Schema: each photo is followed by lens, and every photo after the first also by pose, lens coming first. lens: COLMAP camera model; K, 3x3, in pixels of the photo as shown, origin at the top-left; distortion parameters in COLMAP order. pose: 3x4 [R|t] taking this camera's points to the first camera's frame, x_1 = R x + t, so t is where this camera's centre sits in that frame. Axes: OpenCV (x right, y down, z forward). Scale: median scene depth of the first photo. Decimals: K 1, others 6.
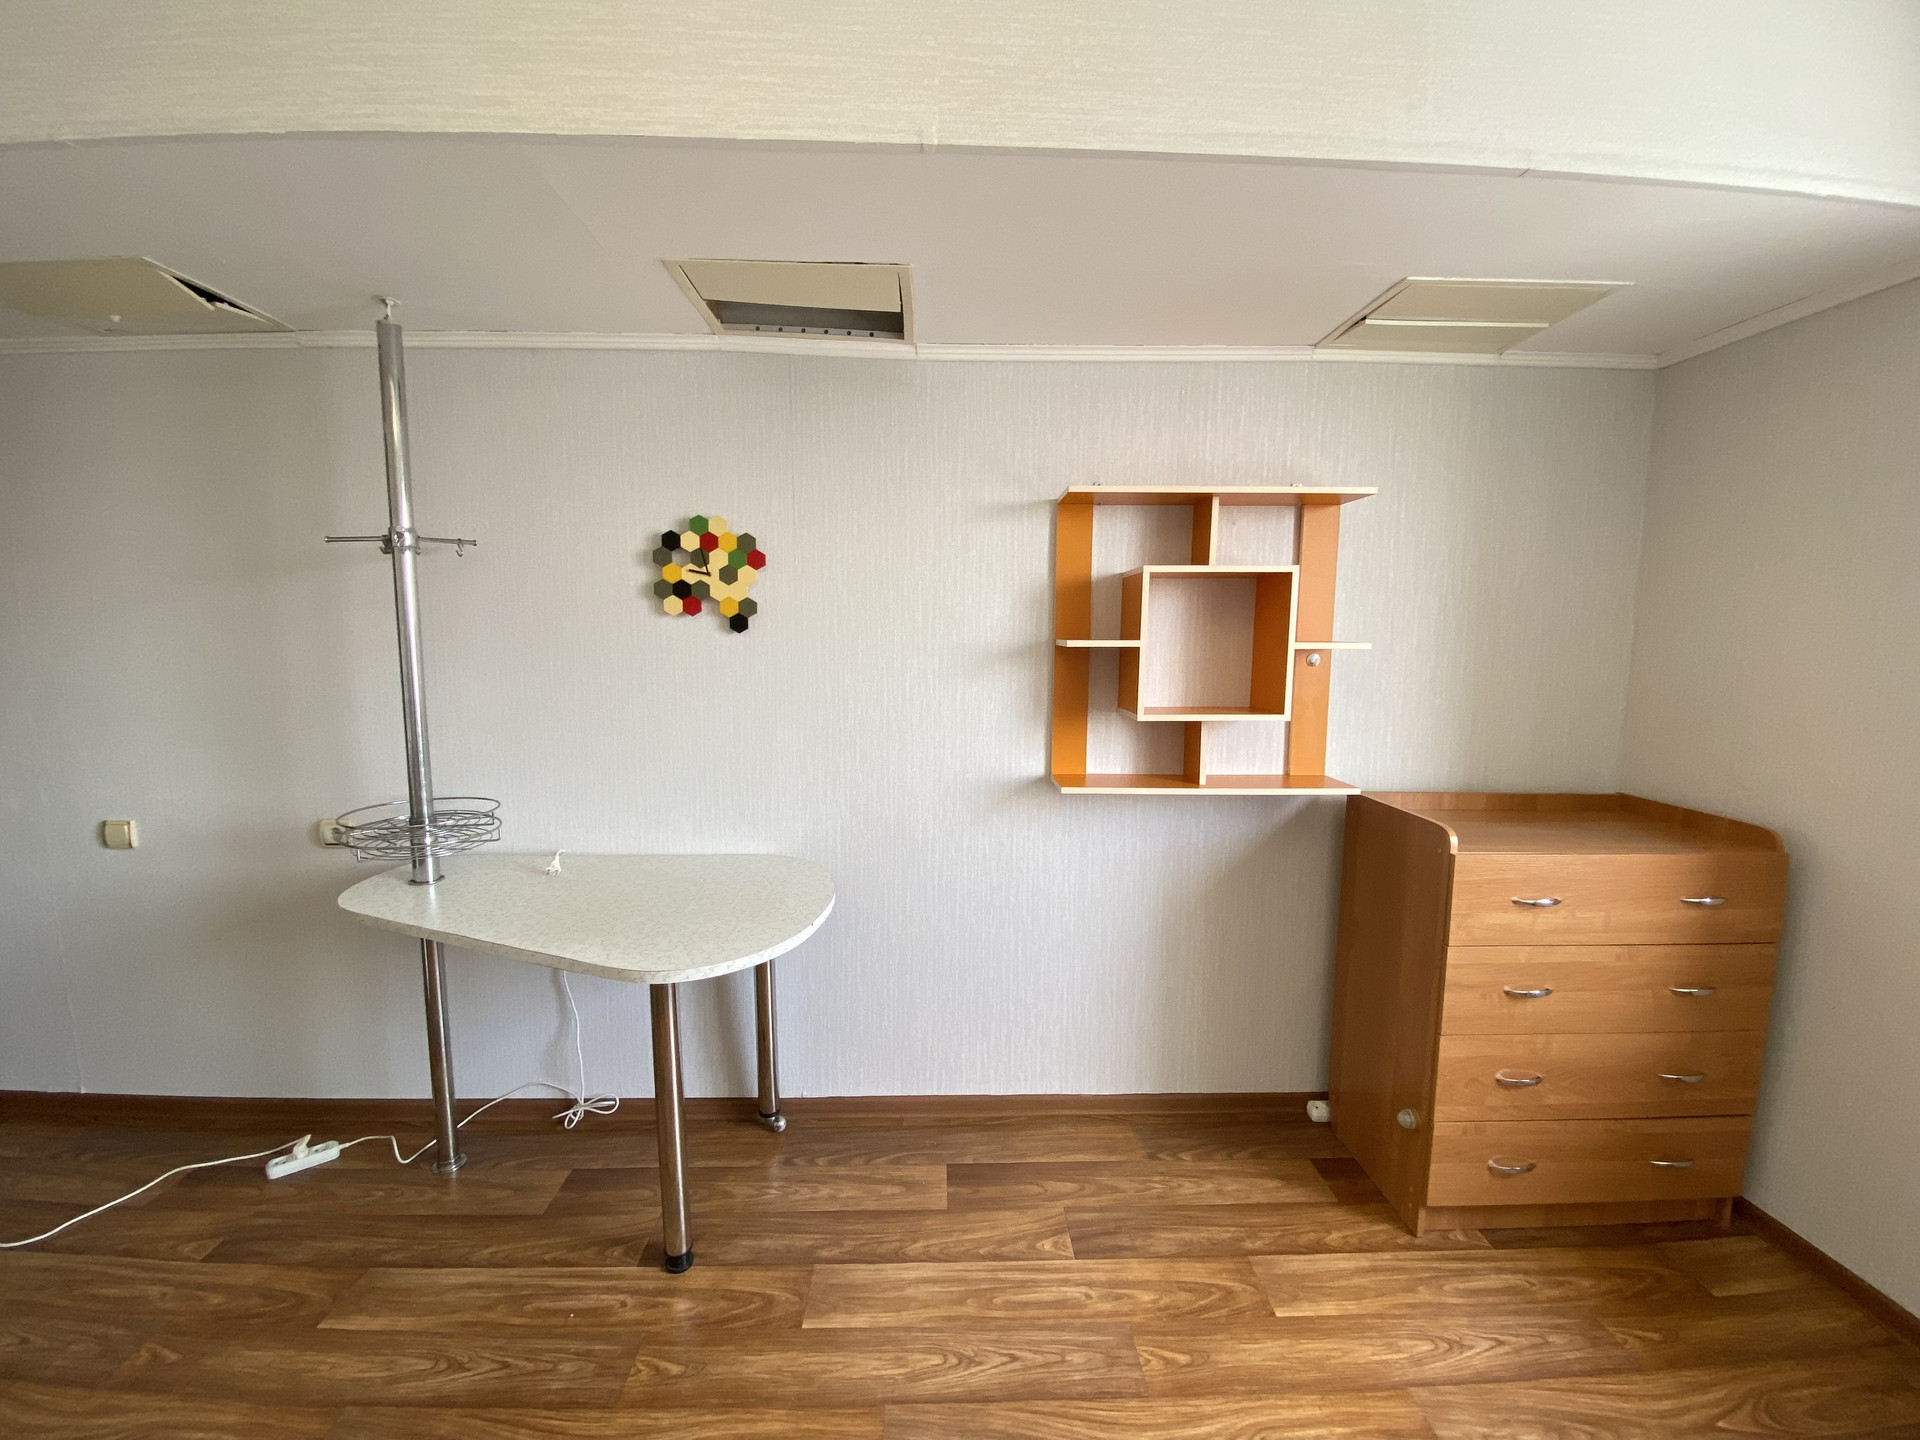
lens RADIAL K [[778.3, 0, 959.1], [0, 778.3, 717.2], [0, 0, 1]] dist [0.007029, -0.014592]
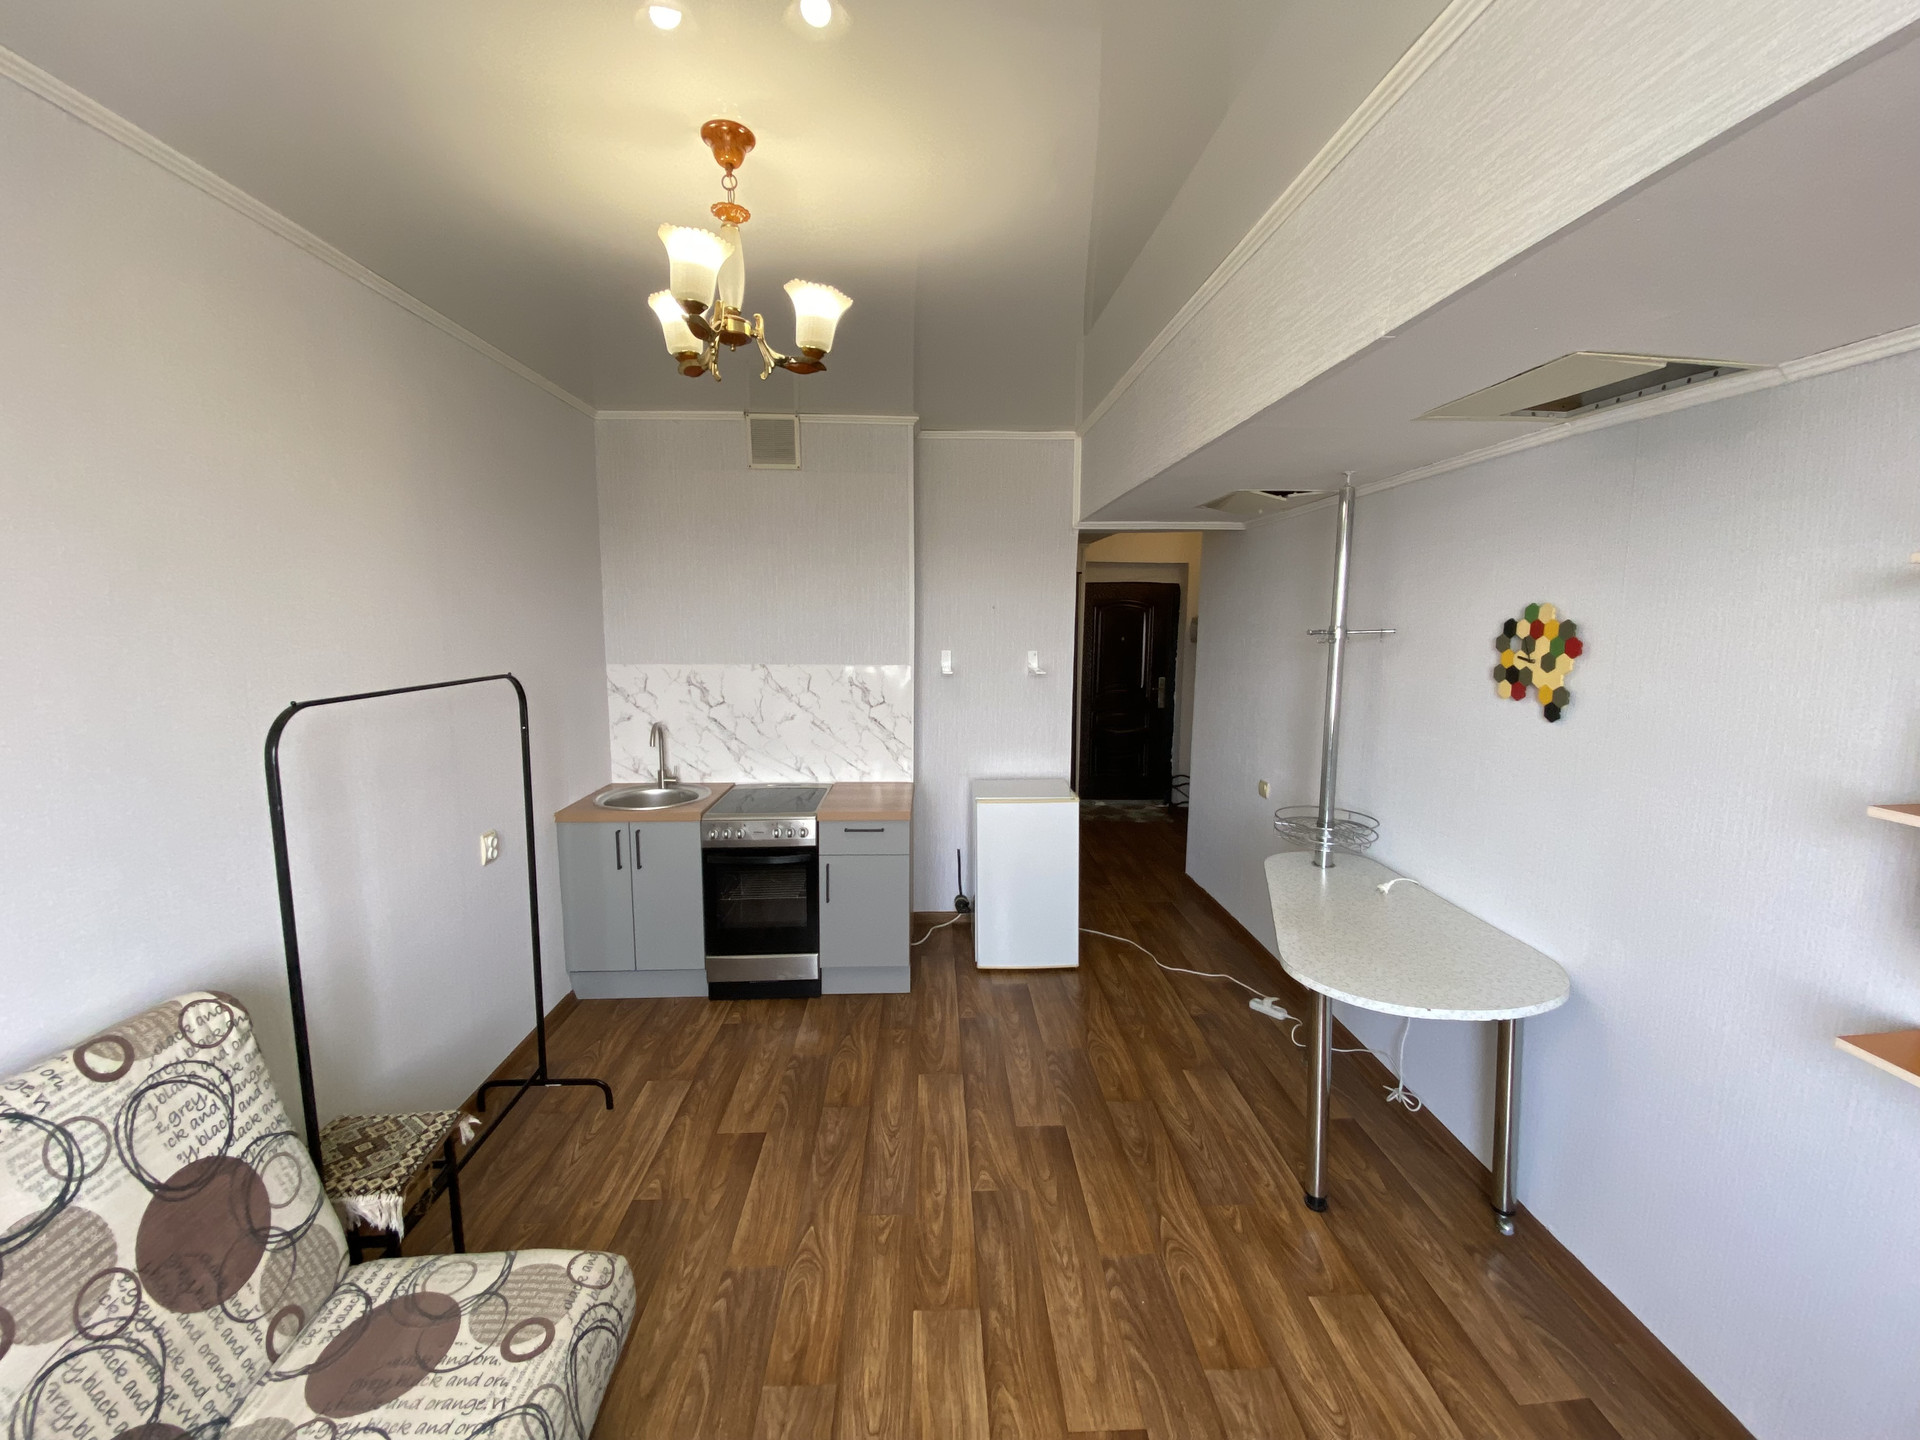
lens RADIAL K [[778.3, 0, 967.8], [0, 778.3, 710.8], [0, 0, 1]] dist [0.007029, -0.014592]
pose [[0.013543, 0.111528, -0.993669, 0.757977], [-0.112231, 0.987650, 0.109323, -0.166087], [0.993590, 0.110040, 0.025892, 0.282746]]
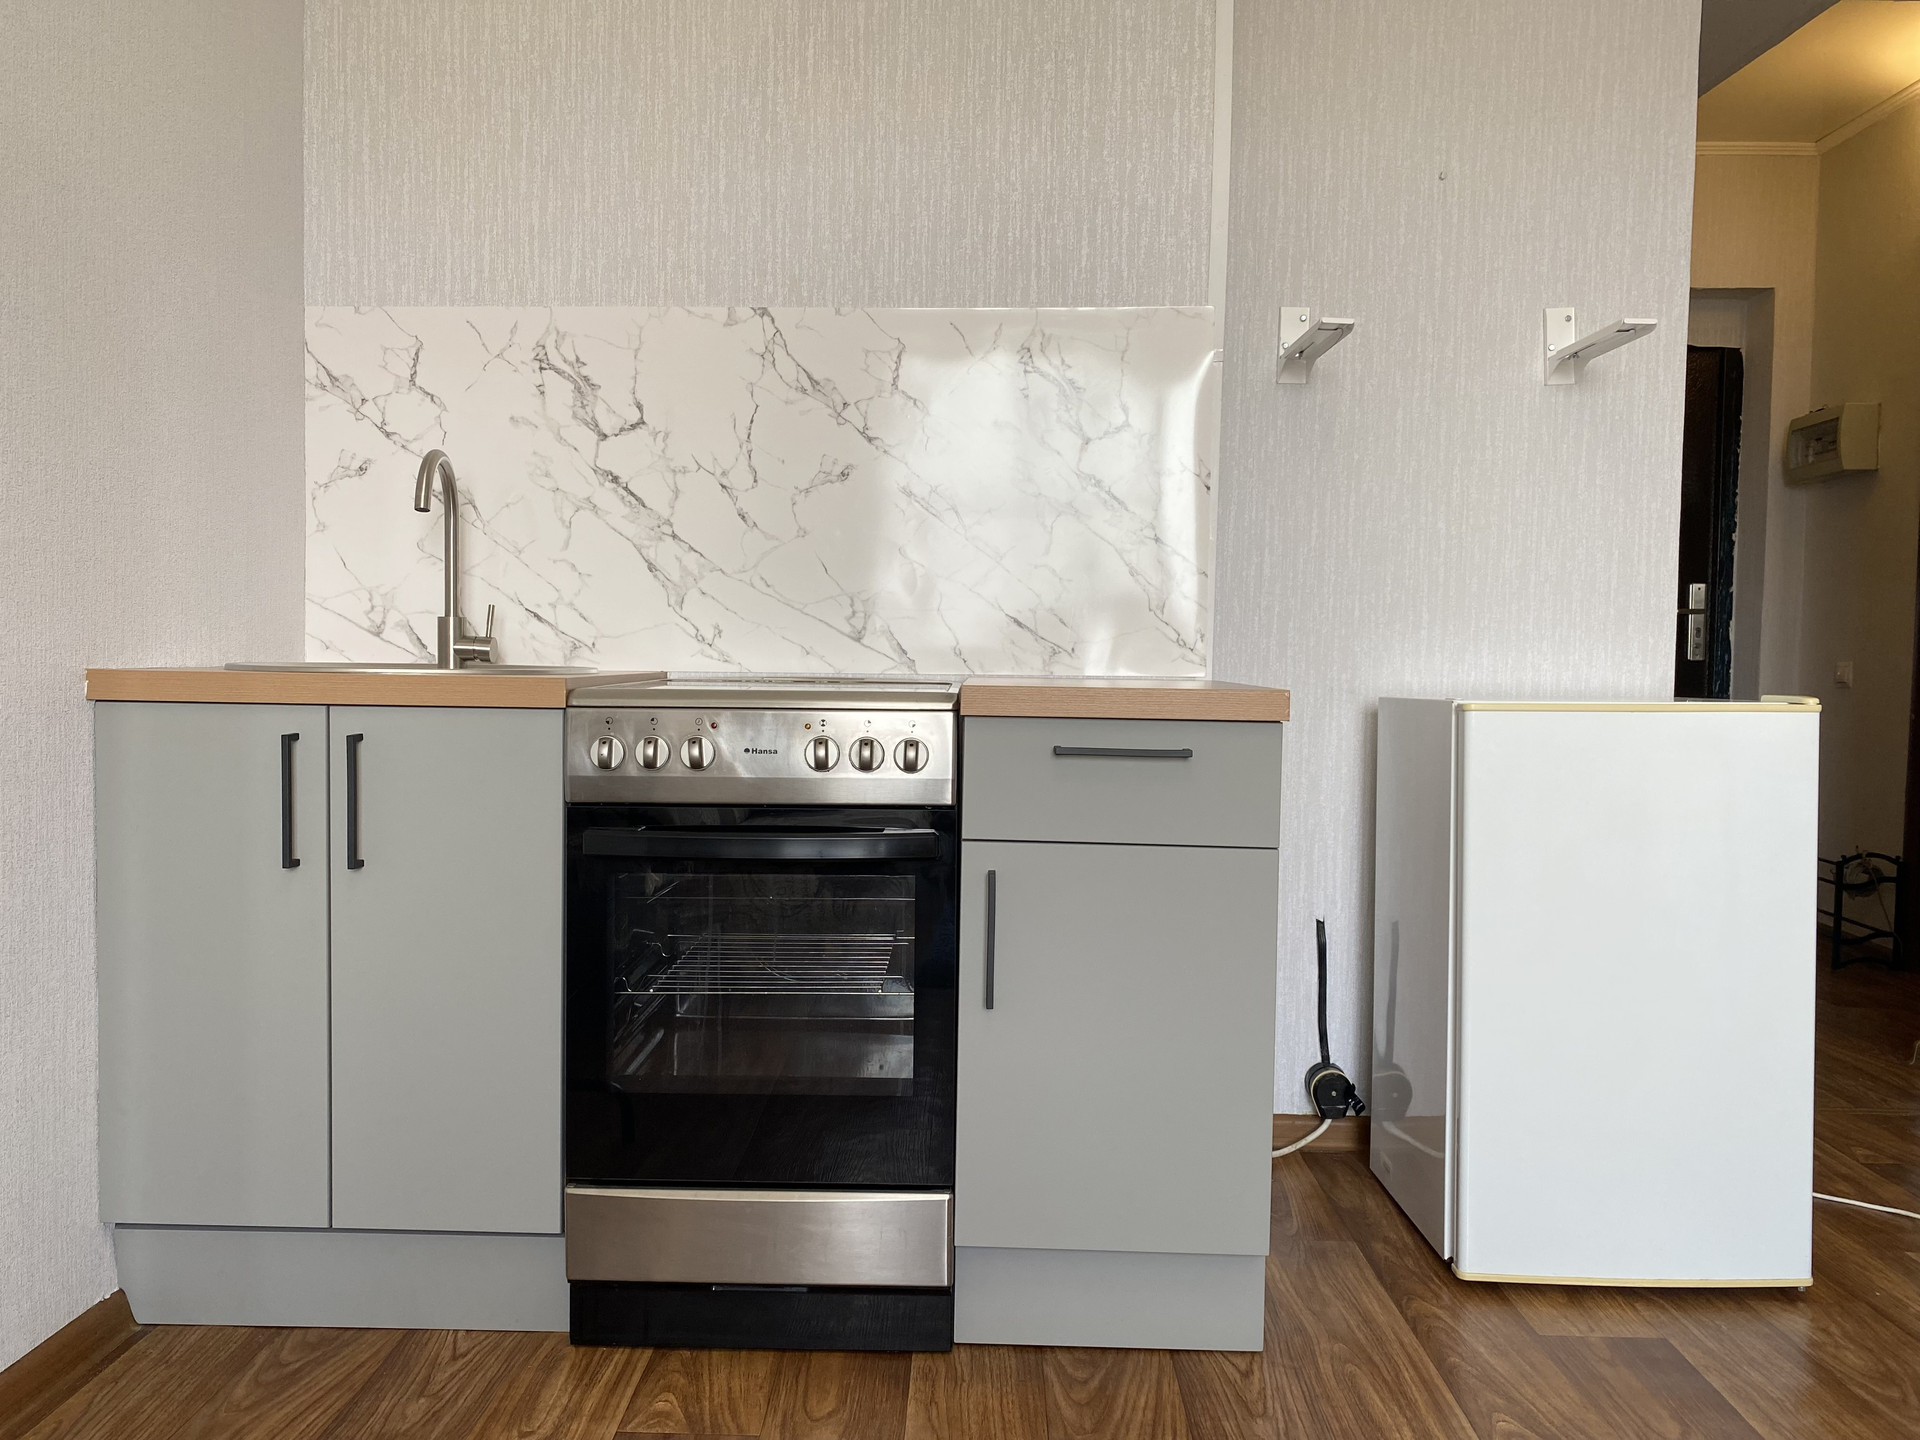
lens RADIAL K [[1443.2, 0, 942.6], [0, 1443.2, 709.9], [0, 0, 1]] dist [0.042548, -0.062156]
pose [[-0.056148, 0.032125, -0.997905, -0.025468], [-0.120082, 0.992010, 0.038692, 0.271090], [0.991175, 0.122003, -0.051842, 0.053773]]
